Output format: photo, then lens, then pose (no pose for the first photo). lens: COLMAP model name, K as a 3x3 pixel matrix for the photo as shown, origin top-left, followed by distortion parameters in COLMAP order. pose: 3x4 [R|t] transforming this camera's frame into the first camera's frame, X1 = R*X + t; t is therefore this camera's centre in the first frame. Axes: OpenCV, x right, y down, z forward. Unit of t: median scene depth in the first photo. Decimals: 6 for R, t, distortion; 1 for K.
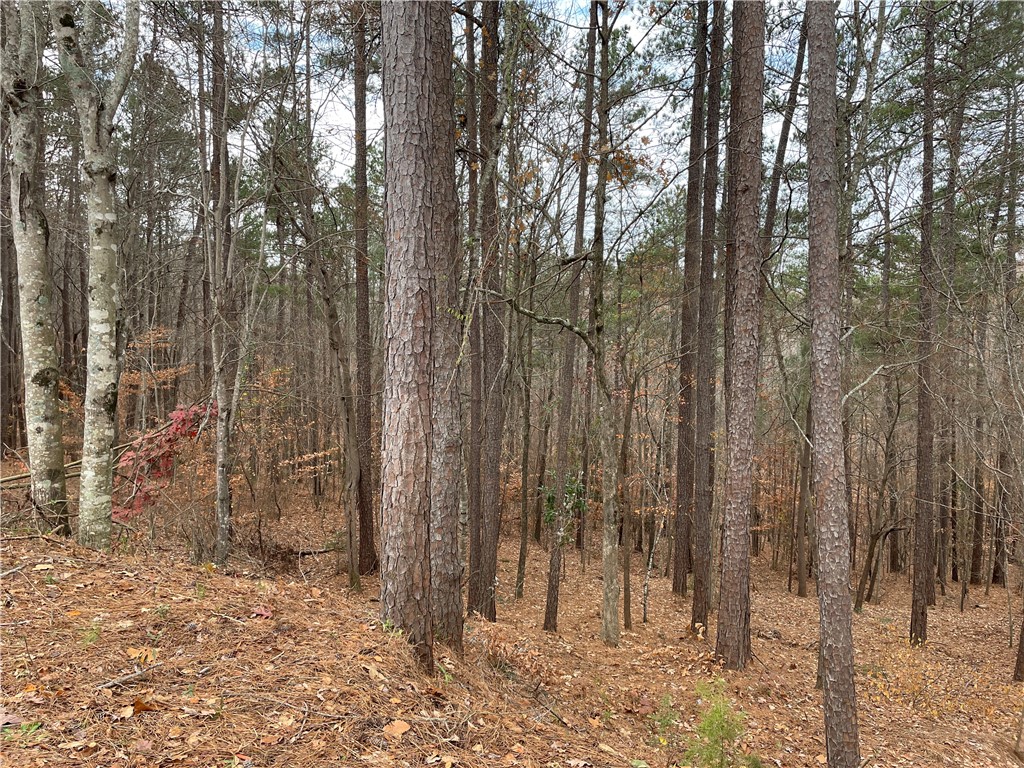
lens RADIAL K [[769.9, 0, 489.5], [0, 769.9, 382.9], [0, 0, 1]] dist [0.082890, -0.091223]
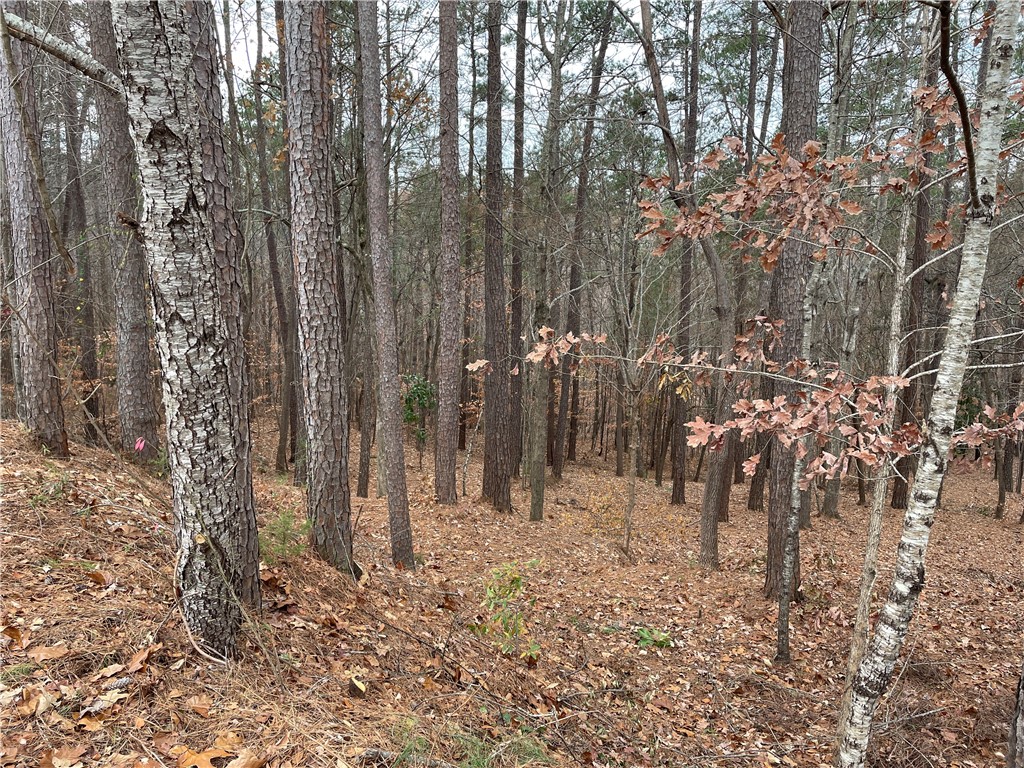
lens RADIAL K [[769.9, 0, 512.6], [0, 769.9, 381.2], [0, 0, 1]] dist [0.082890, -0.091223]
pose [[0.995199, -0.018168, 0.096176, 0.409165], [0.008326, 0.994774, 0.101757, 0.033858], [-0.097522, -0.100468, 0.990149, -0.394426]]
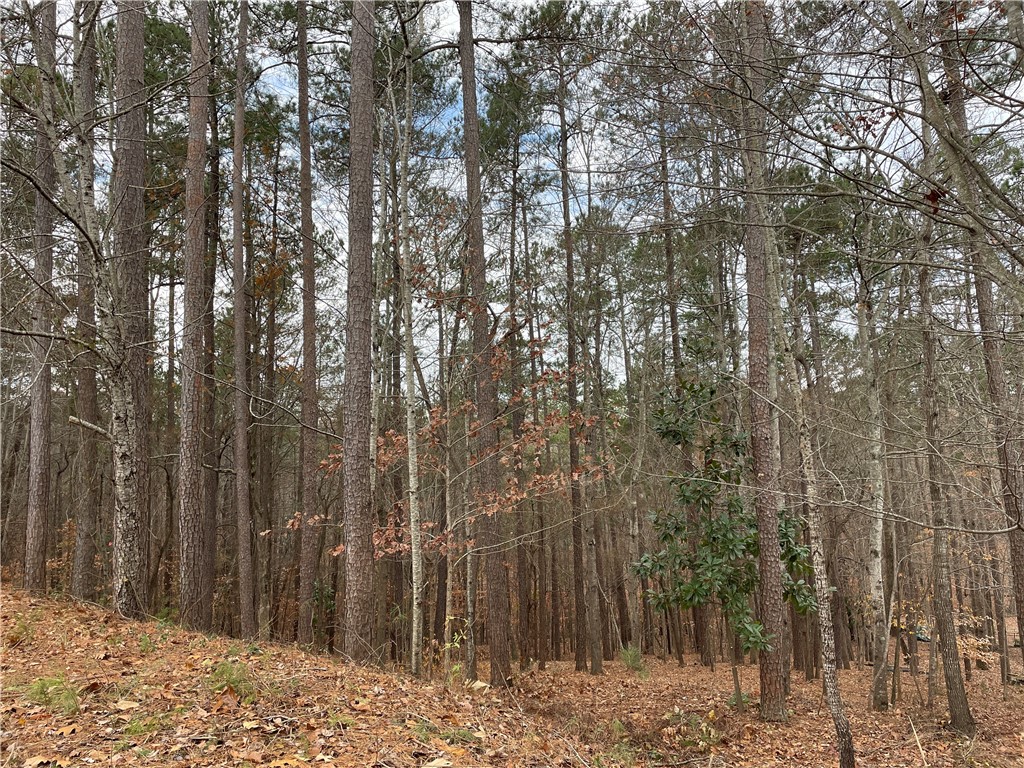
lens RADIAL K [[769.9, 0, 516.0], [0, 769.9, 375.3], [0, 0, 1]] dist [0.082890, -0.091223]
pose [[0.983857, -0.029851, 0.176451, 1.344005], [0.061579, 0.982250, -0.177182, 0.231317], [-0.168030, 0.185188, 0.968231, -3.633195]]
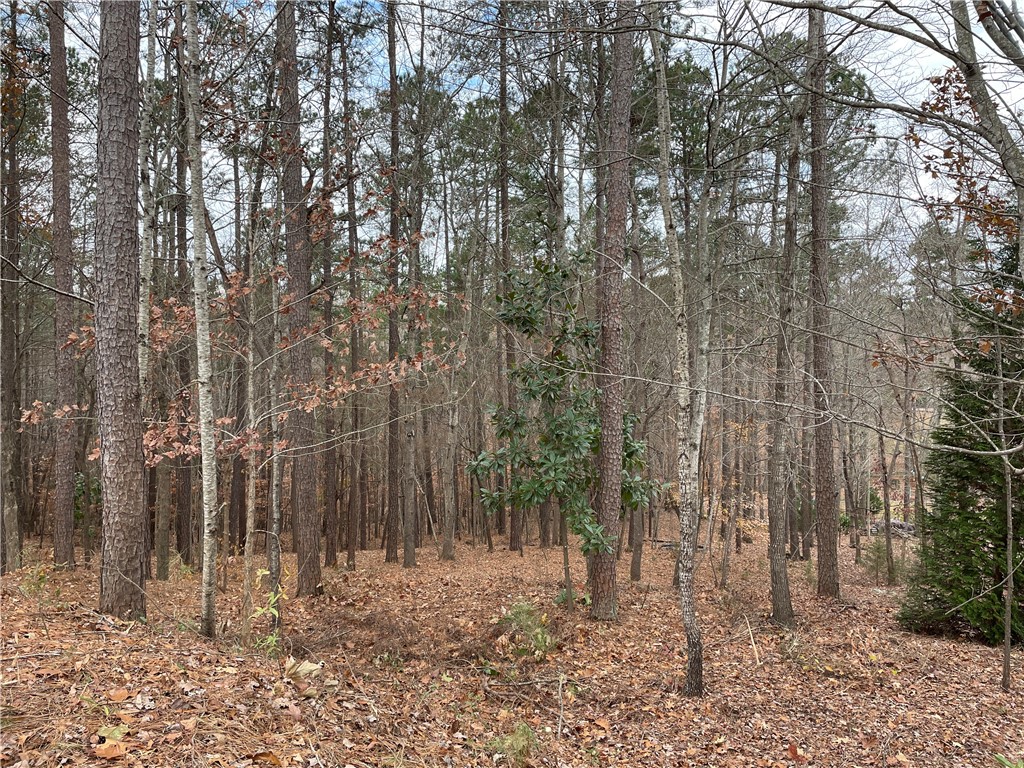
lens RADIAL K [[769.9, 0, 521.7], [0, 769.9, 379.3], [0, 0, 1]] dist [0.082890, -0.091223]
pose [[0.909342, -0.033382, 0.414708, 1.379810], [0.043167, 0.998966, -0.014241, 0.168475], [-0.413804, 0.030852, 0.909843, -2.734167]]
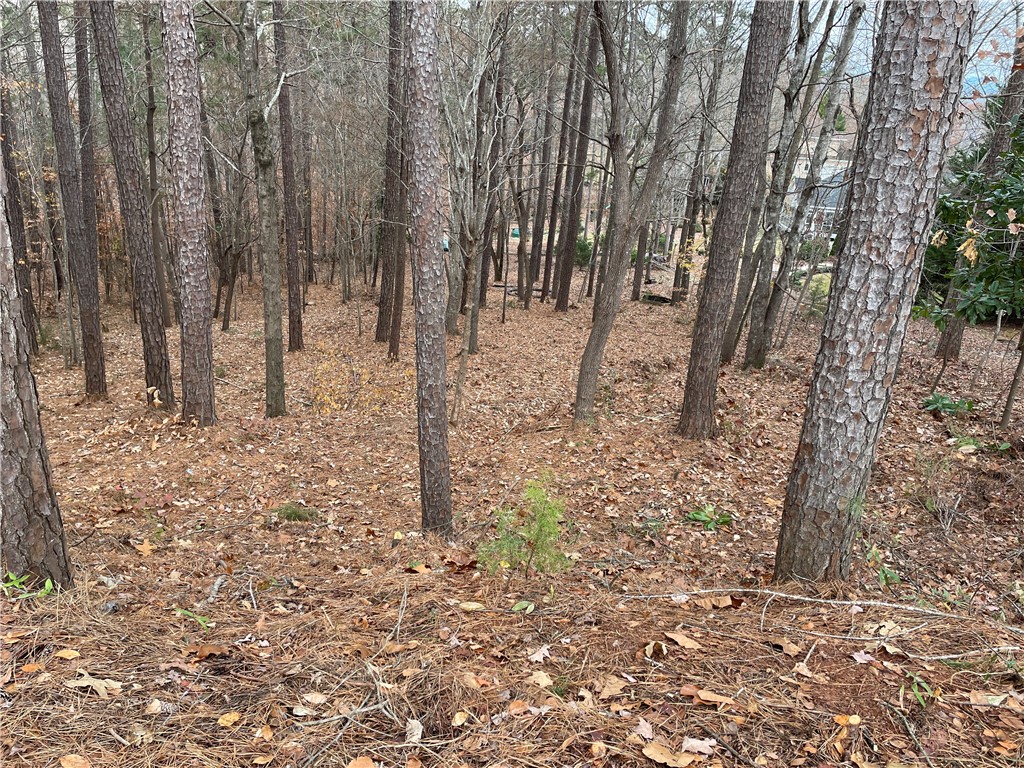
lens RADIAL K [[769.9, 0, 512.1], [0, 769.9, 384.4], [0, 0, 1]] dist [0.082890, -0.091223]
pose [[0.639620, -0.250051, 0.726884, -0.148208], [-0.021687, 0.939366, 0.342229, 0.002342], [-0.768385, -0.234661, 0.595415, 0.262355]]
